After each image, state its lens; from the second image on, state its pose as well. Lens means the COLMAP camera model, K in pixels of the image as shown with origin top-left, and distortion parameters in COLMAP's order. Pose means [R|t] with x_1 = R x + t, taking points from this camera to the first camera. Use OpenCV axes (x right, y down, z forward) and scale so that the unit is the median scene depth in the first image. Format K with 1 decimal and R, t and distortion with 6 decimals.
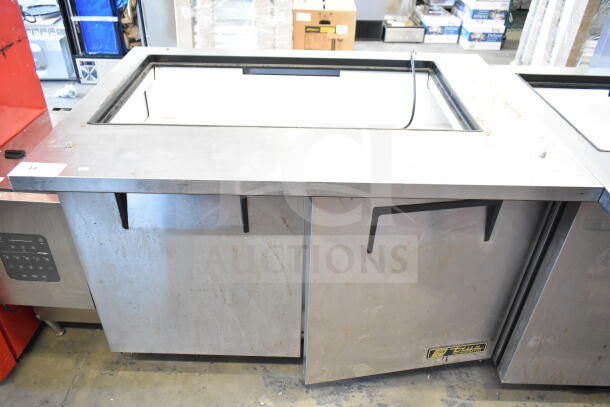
lens RADIAL K [[467.1, 0, 305.0], [0, 467.1, 203.5], [0, 0, 1]] dist [-0.010643, -0.006198]
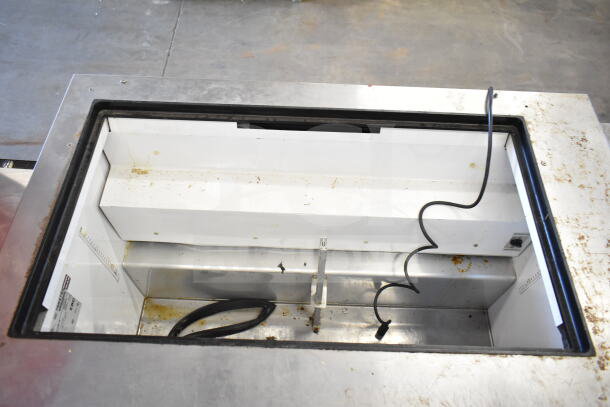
lens RADIAL K [[467.1, 0, 305.0], [0, 467.1, 203.5], [0, 0, 1]] dist [-0.010643, -0.006198]
pose [[0.999680, 0.024743, -0.005338, -0.013210], [-0.020888, 0.925521, 0.378121, -0.199833], [0.014297, -0.377888, 0.925741, 0.150402]]
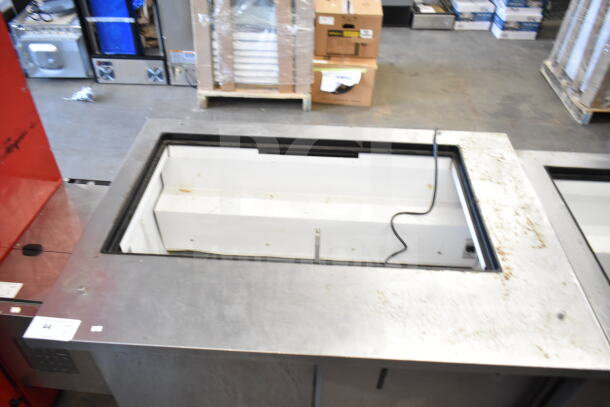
lens RADIAL K [[467.1, 0, 305.0], [0, 467.1, 203.5], [0, 0, 1]] dist [-0.010643, -0.006198]
pose [[0.998753, 0.029205, -0.040492, 0.002844], [-0.024634, 0.993723, 0.109124, -0.129665], [0.043425, -0.107990, 0.993203, 0.012213]]
